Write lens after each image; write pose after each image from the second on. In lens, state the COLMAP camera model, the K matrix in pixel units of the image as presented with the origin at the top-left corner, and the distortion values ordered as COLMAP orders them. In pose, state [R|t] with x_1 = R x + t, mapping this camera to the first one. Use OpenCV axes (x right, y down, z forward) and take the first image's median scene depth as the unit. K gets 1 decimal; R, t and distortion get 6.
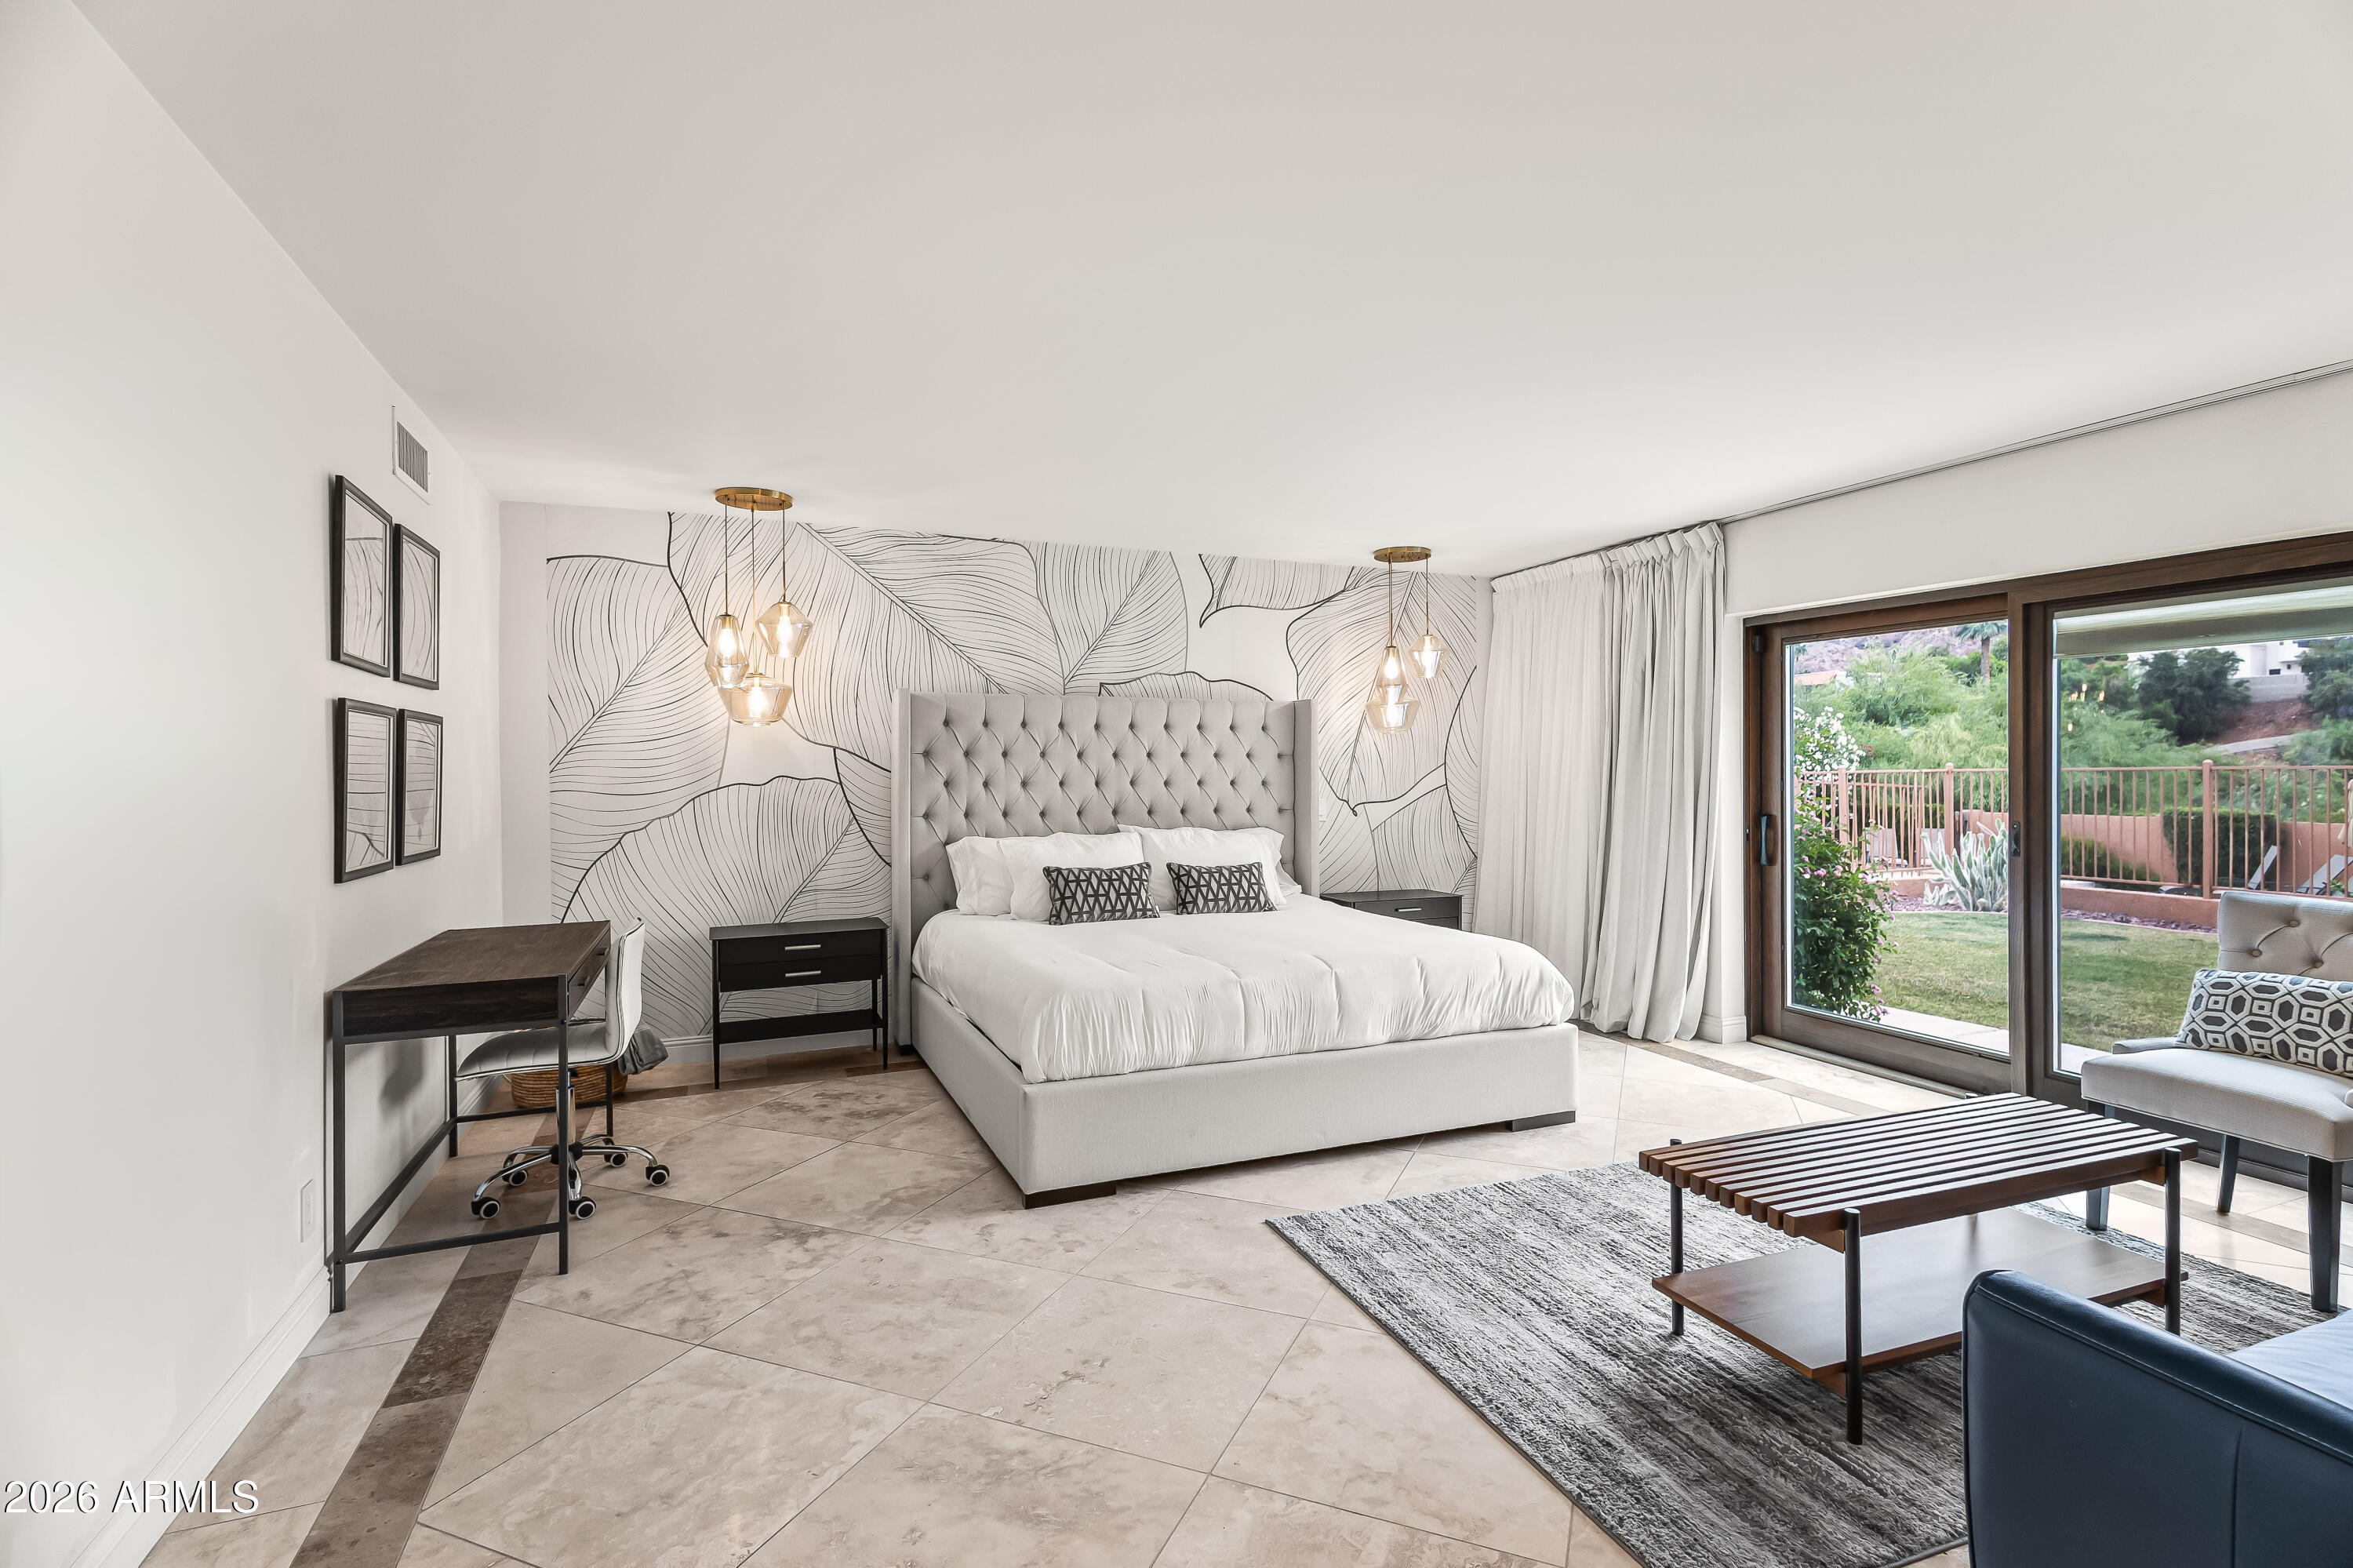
lens RADIAL K [[1127.9, 0, 1195.2], [0, 1127.9, 777.7], [0, 0, 1]] dist [0.005969, -0.002488]
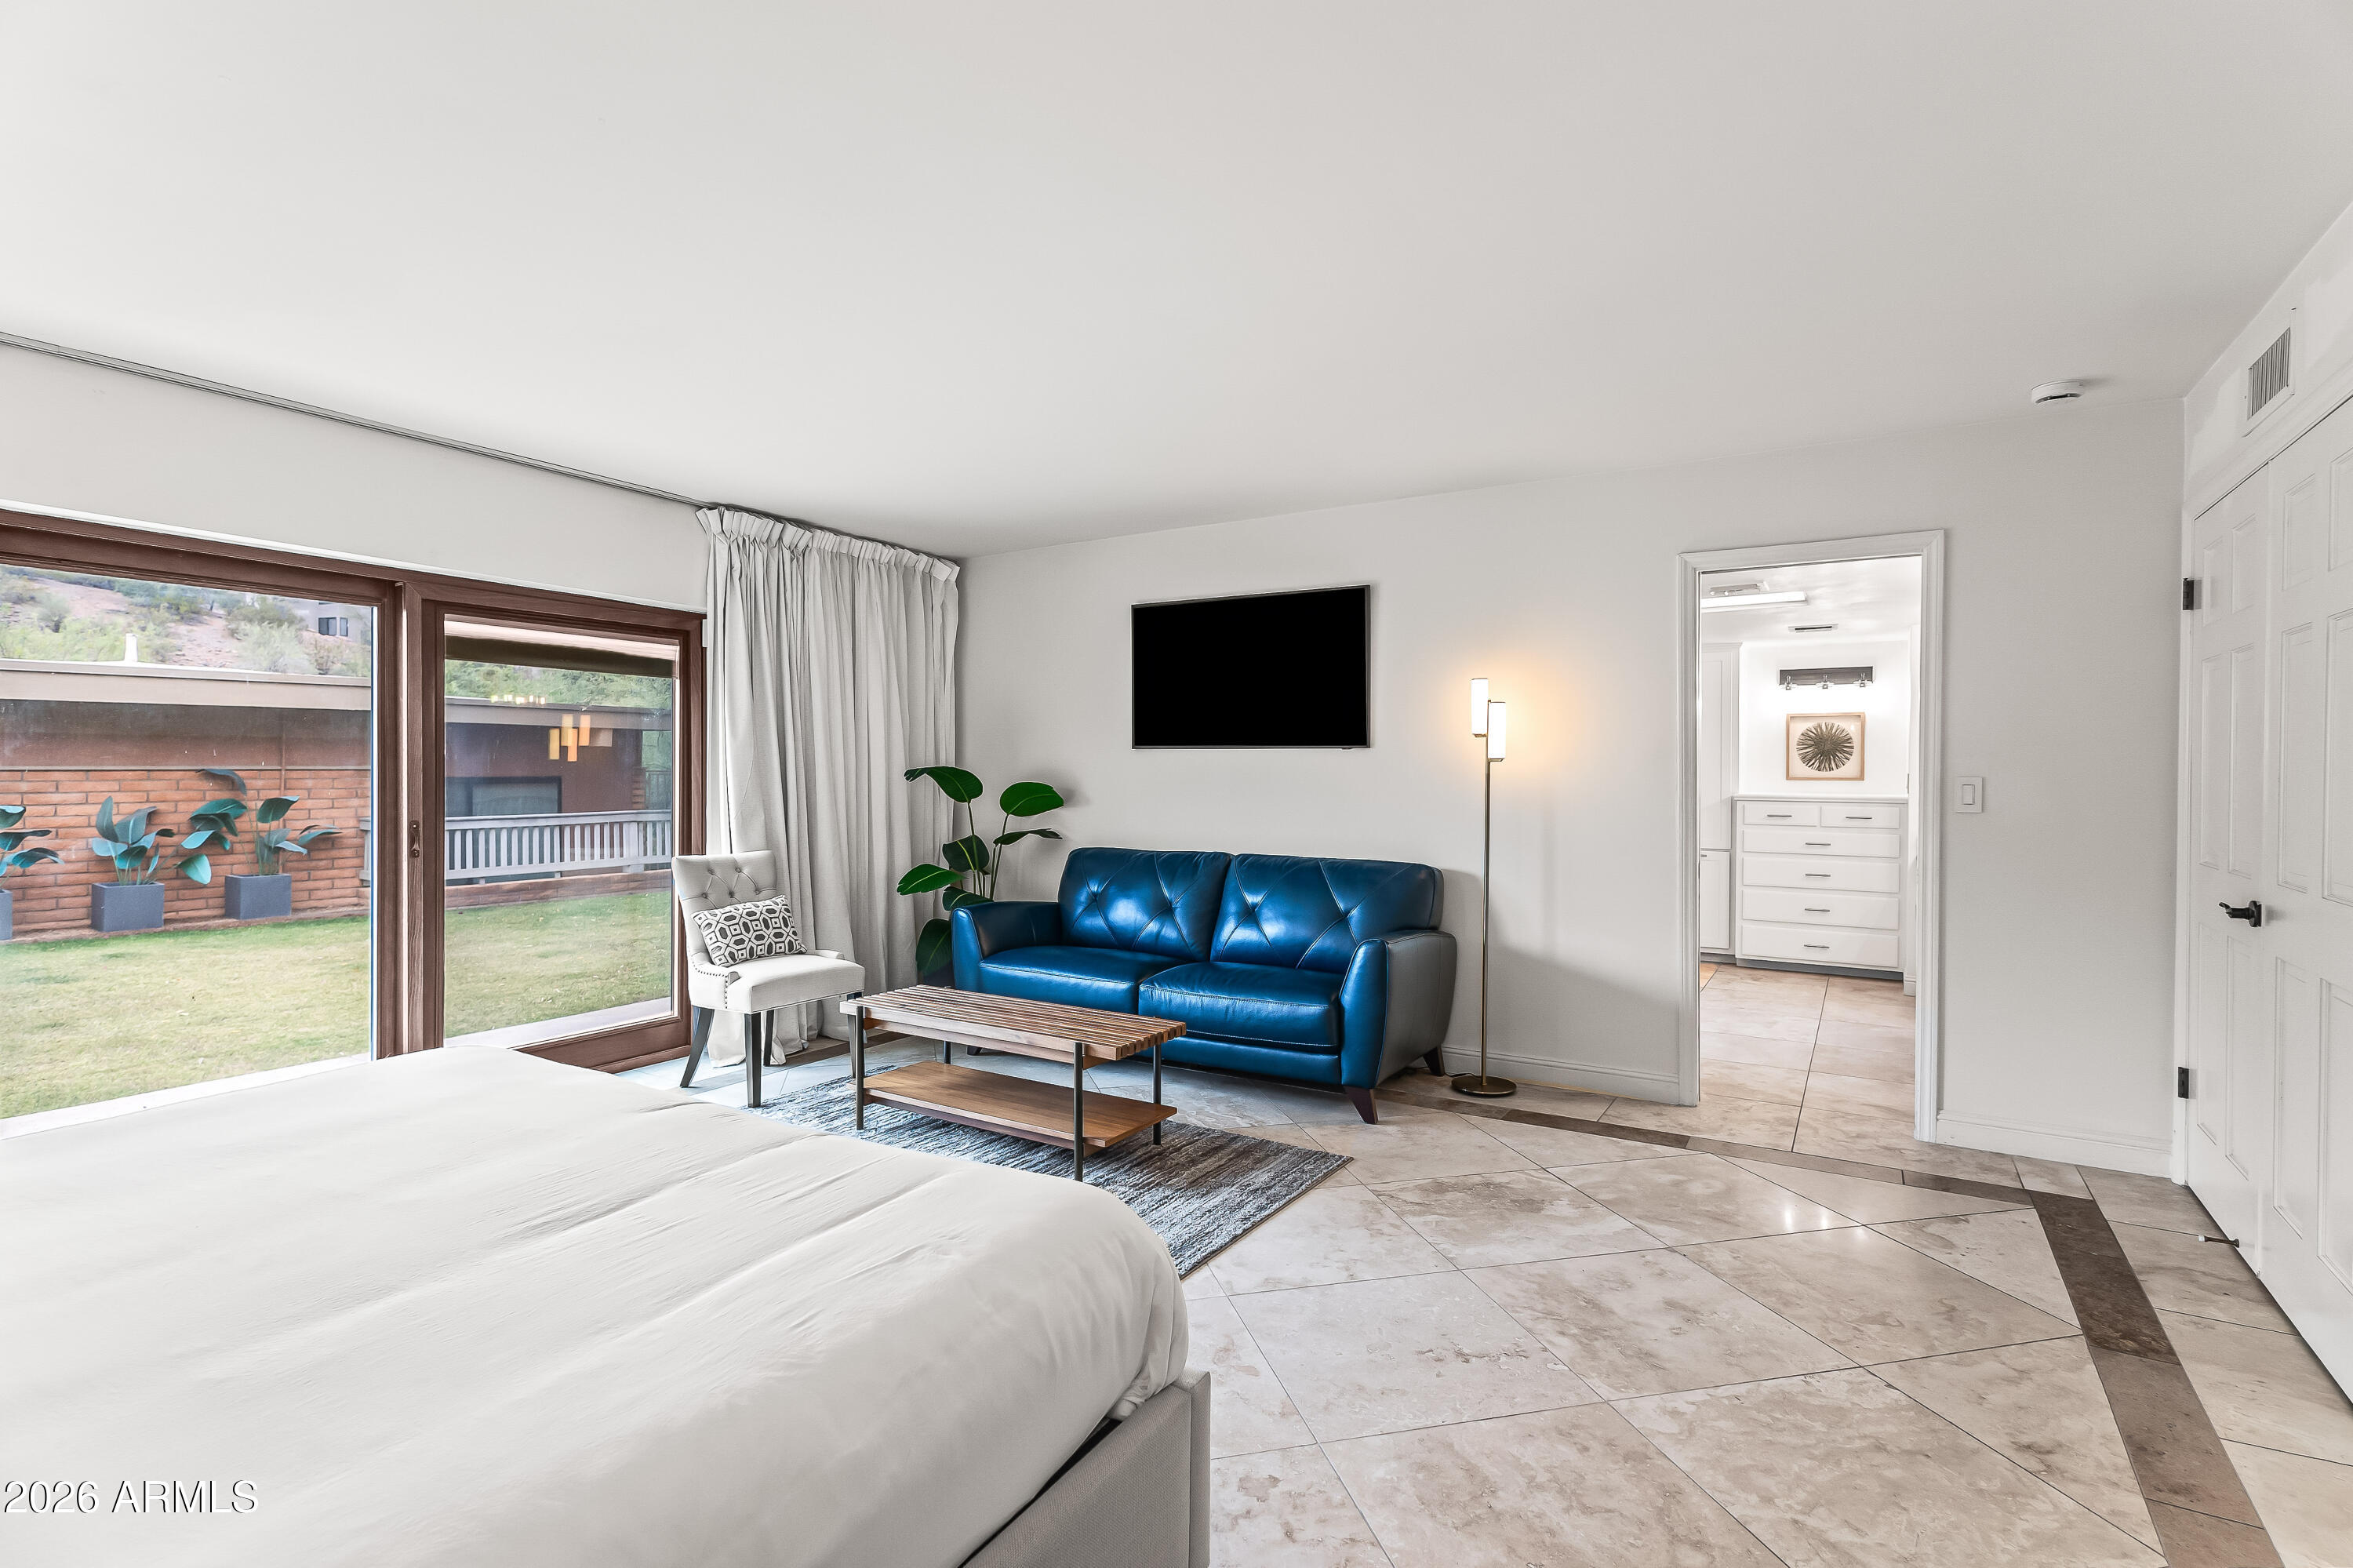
lens RADIAL K [[1127.9, 0, 1171.1], [0, 1127.9, 787.1], [0, 0, 1]] dist [0.005969, -0.002488]
pose [[-0.594297, -0.011757, 0.804159, -0.834648], [-0.000642, 0.999900, 0.014144, -0.007378], [-0.804245, 0.007890, -0.594245, 1.965735]]
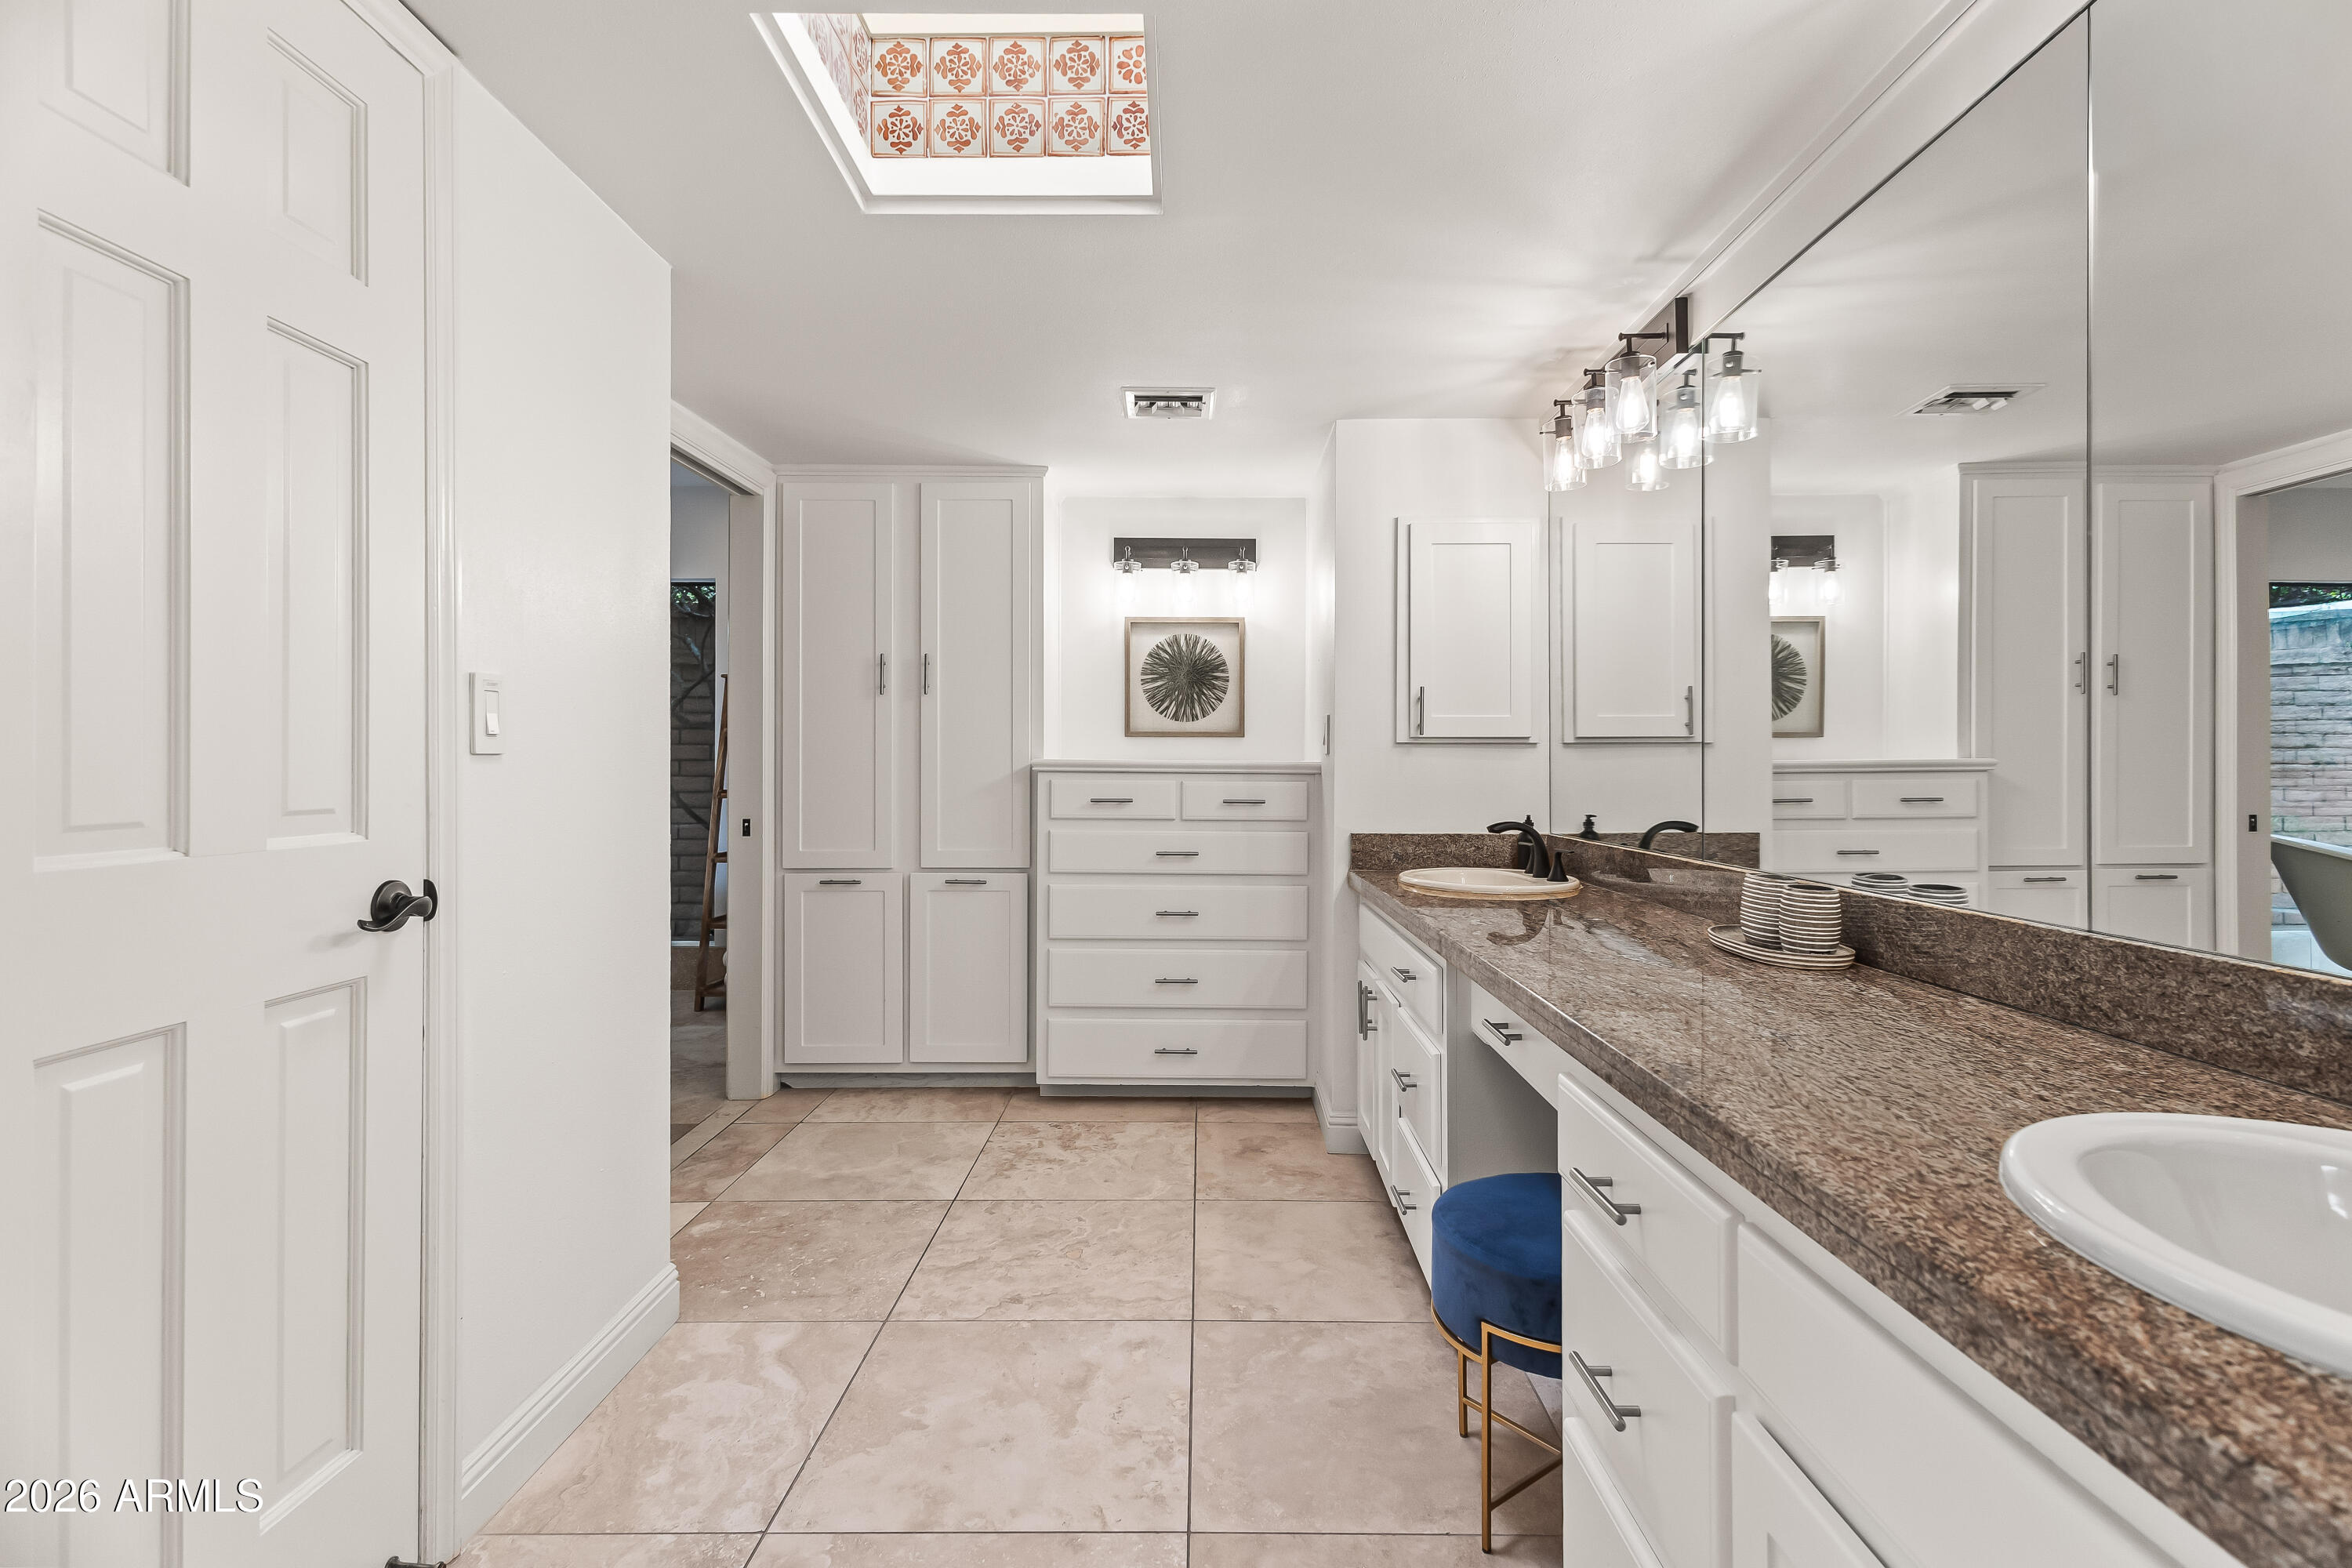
lens RADIAL K [[1127.4, 0, 1177.3], [0, 1127.4, 766.7], [0, 0, 1]] dist [0.005969, -0.002488]
pose [[-0.920737, -0.004827, 0.390155, -0.624947], [-0.003865, 0.999987, 0.003251, 0.010606], [-0.390165, 0.001485, -0.920744, 1.502275]]
